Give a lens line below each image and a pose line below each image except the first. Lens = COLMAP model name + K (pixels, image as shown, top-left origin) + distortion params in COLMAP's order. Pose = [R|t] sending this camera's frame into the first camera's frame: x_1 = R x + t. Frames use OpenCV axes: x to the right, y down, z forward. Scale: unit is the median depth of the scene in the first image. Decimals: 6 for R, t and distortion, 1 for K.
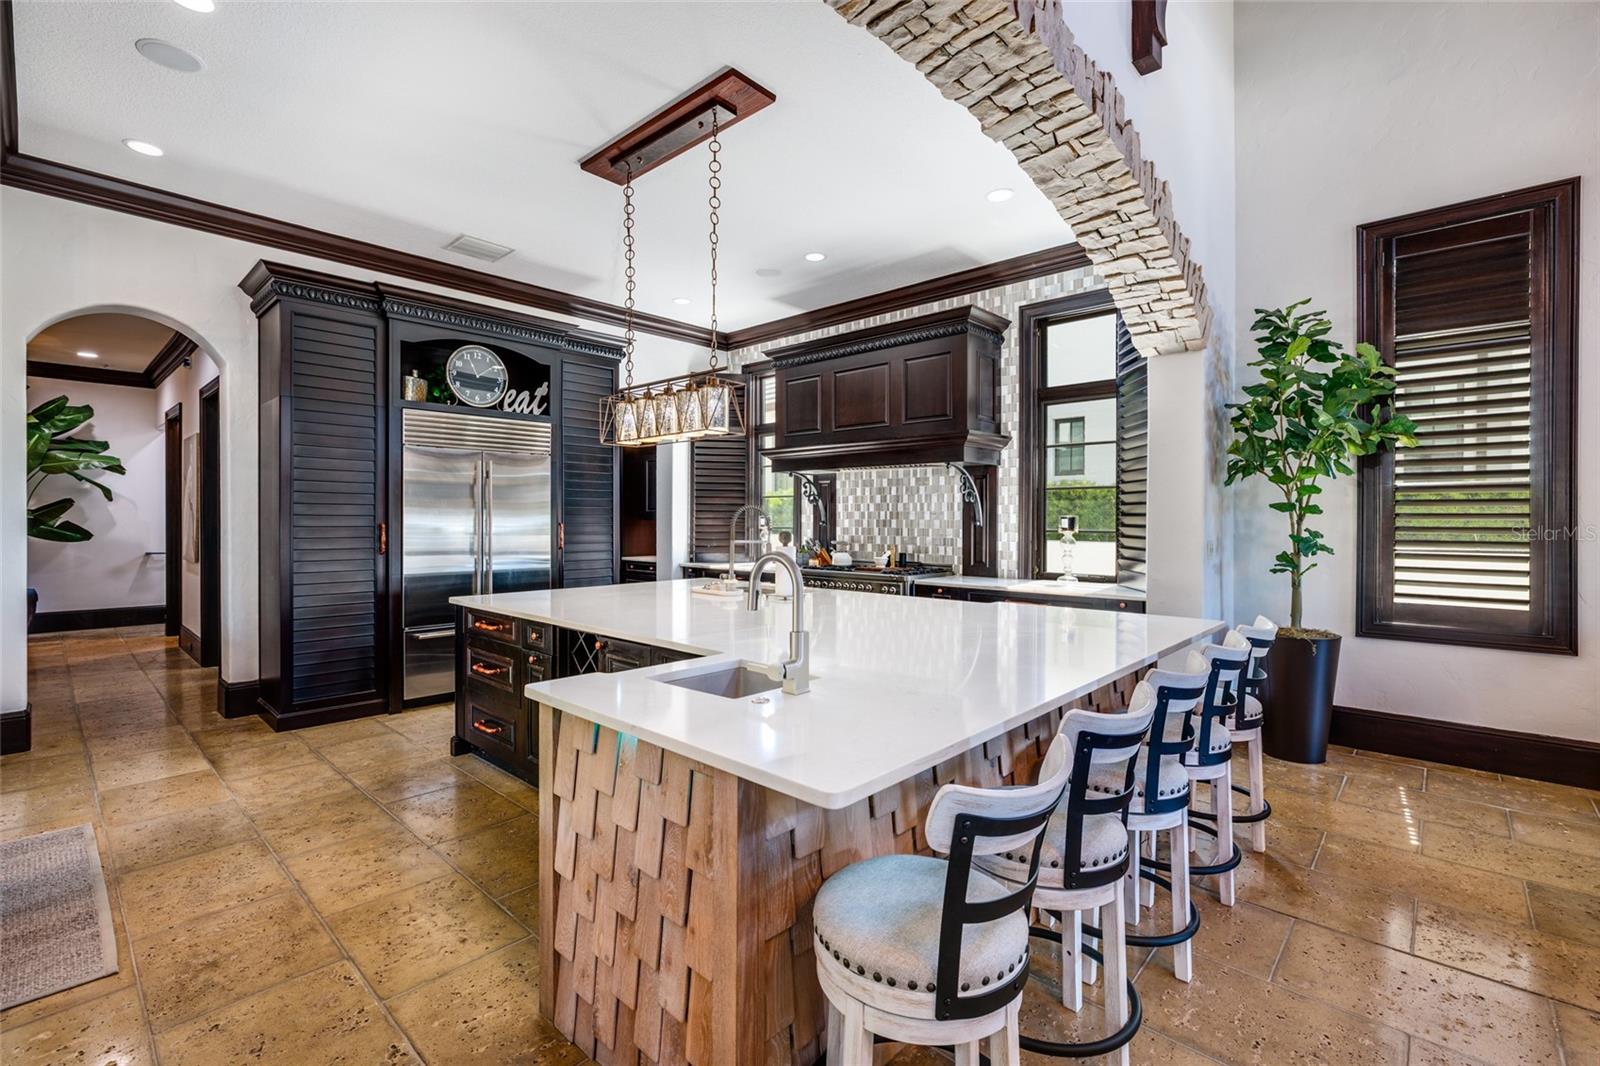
lens RADIAL K [[707.8, 0, 799.5], [0, 707.8, 521.2], [0, 0, 1]] dist [-0.009710, 0.000073]
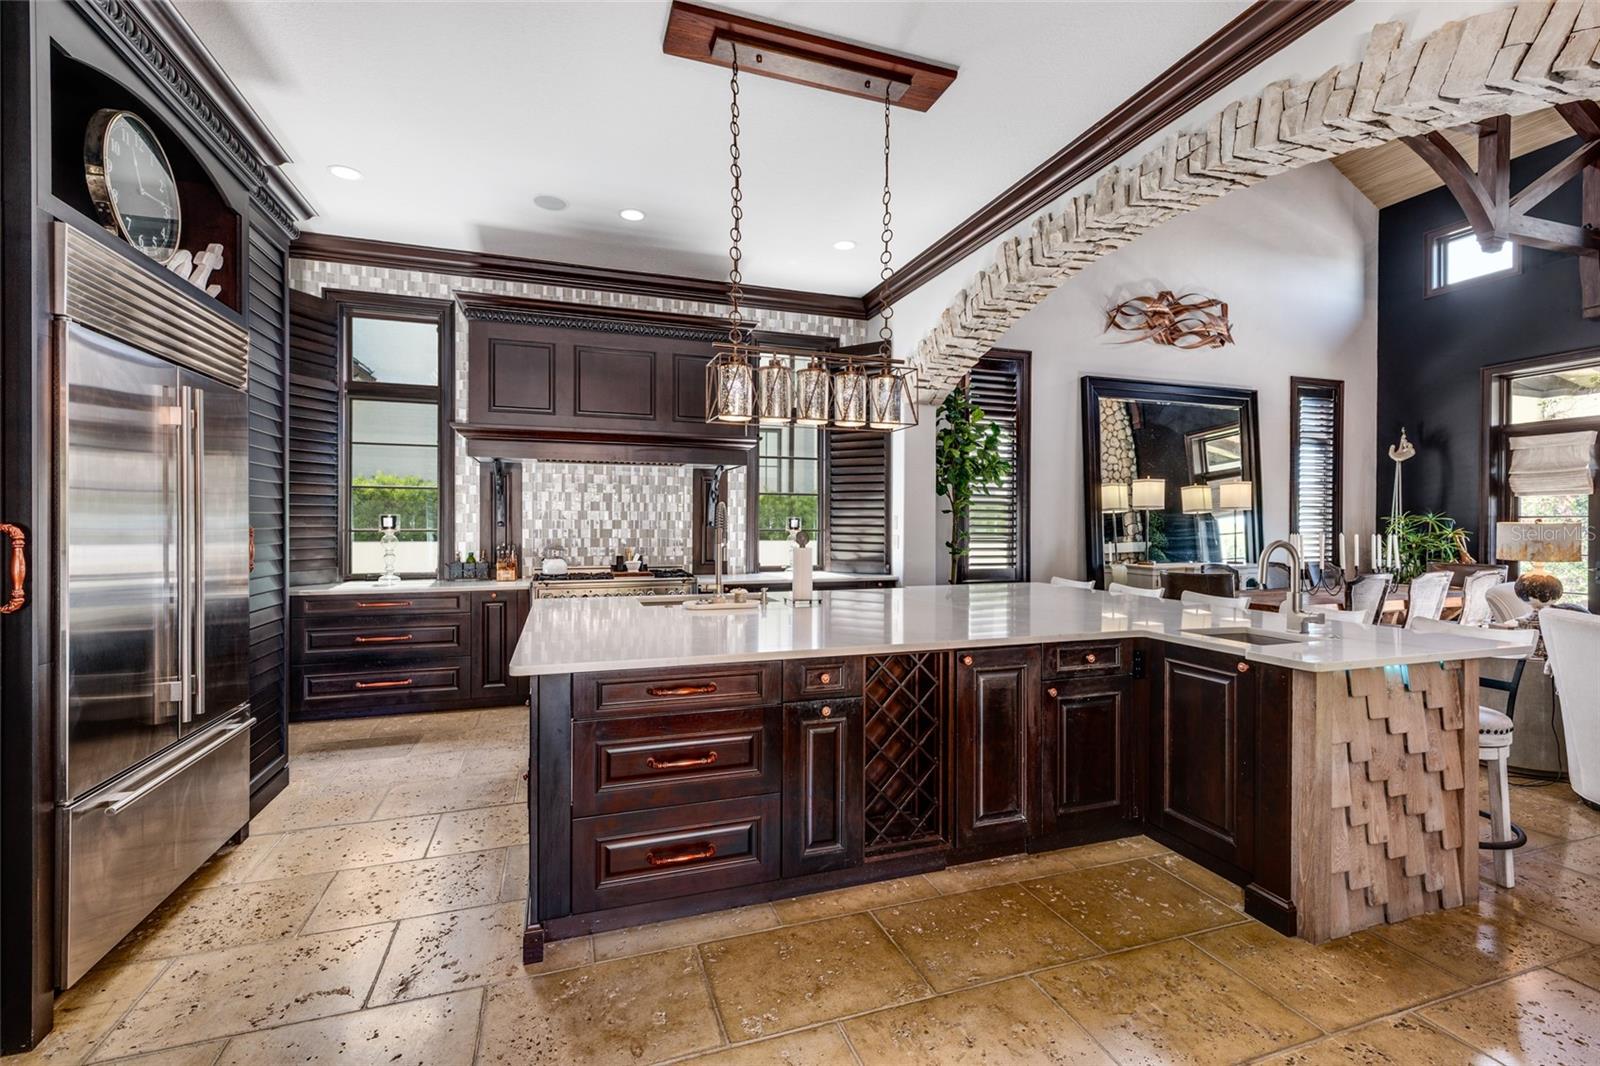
lens RADIAL K [[688.8, 0, 802.2], [0, 688.8, 526.6], [0, 0, 1]] dist [0.001444, 0.000591]
pose [[0.477612, -0.007671, 0.878538, -0.565409], [-0.000820, 0.999958, 0.009177, -0.002256], [-0.878571, -0.005104, 0.477585, 0.383084]]
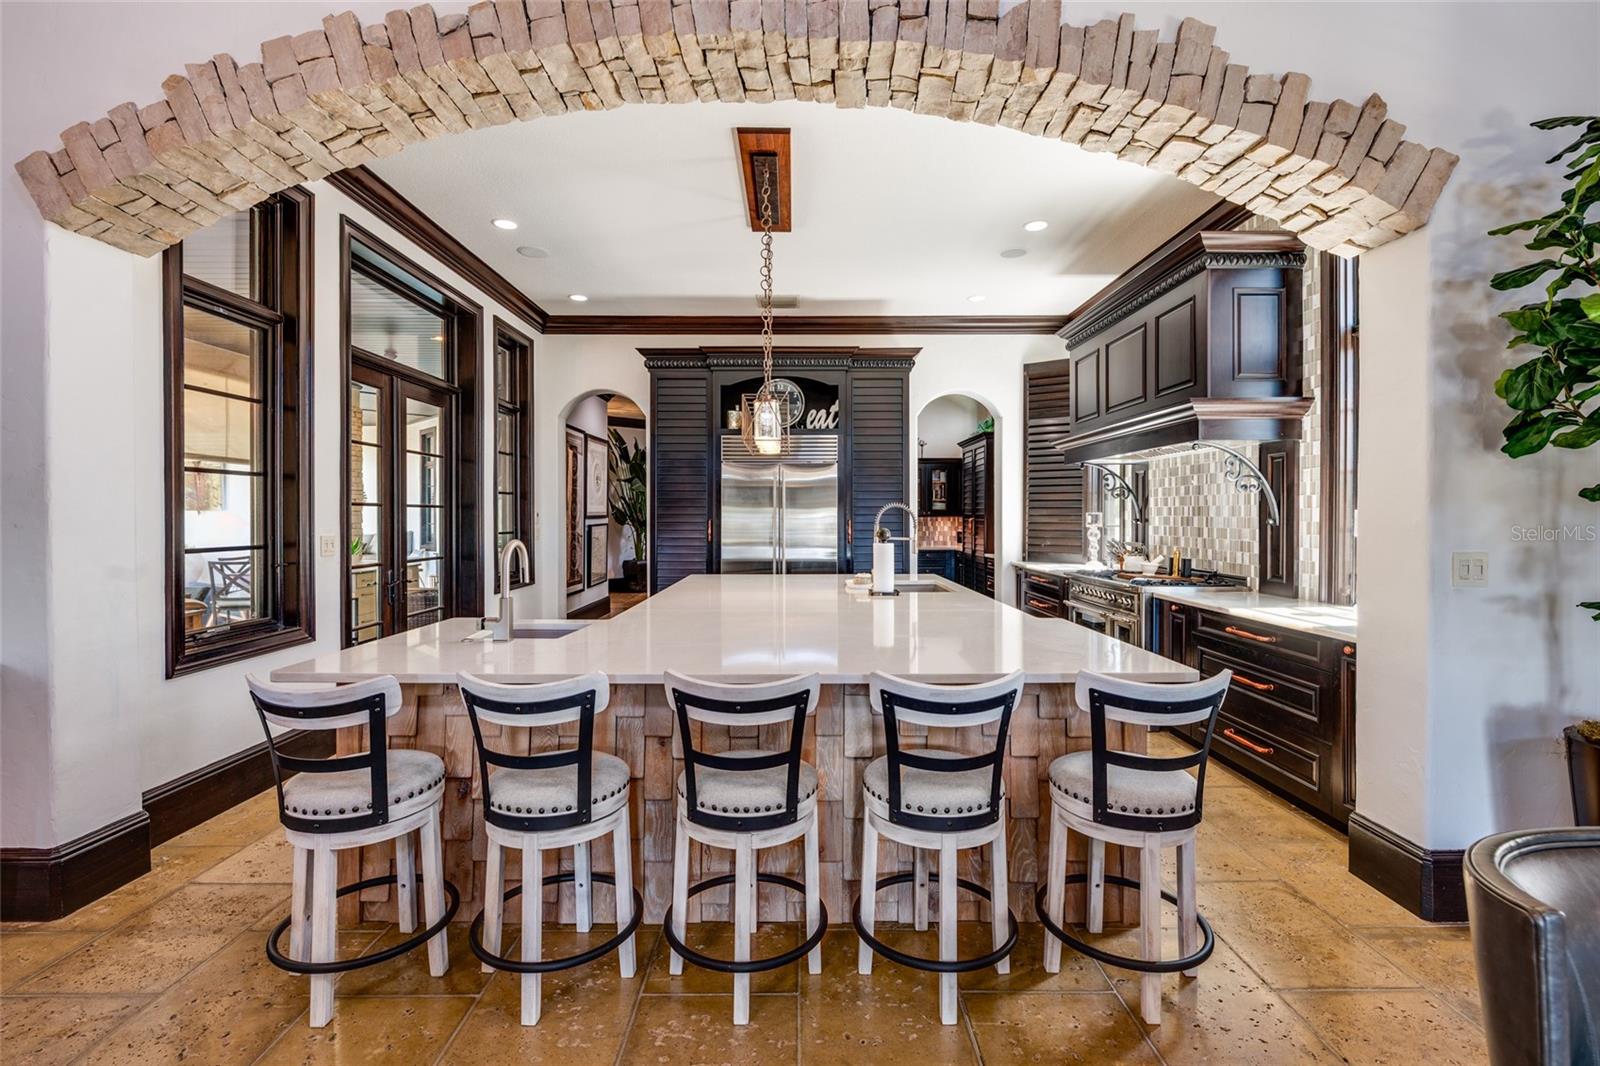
lens RADIAL K [[707.8, 0, 799.5], [0, 707.8, 521.2], [0, 0, 1]] dist [-0.009710, 0.000073]
pose [[0.678539, 0.002794, -0.734559, 0.441039], [0.000226, 0.999992, 0.004013, -0.000387], [0.734564, -0.002889, 0.678533, 0.152377]]
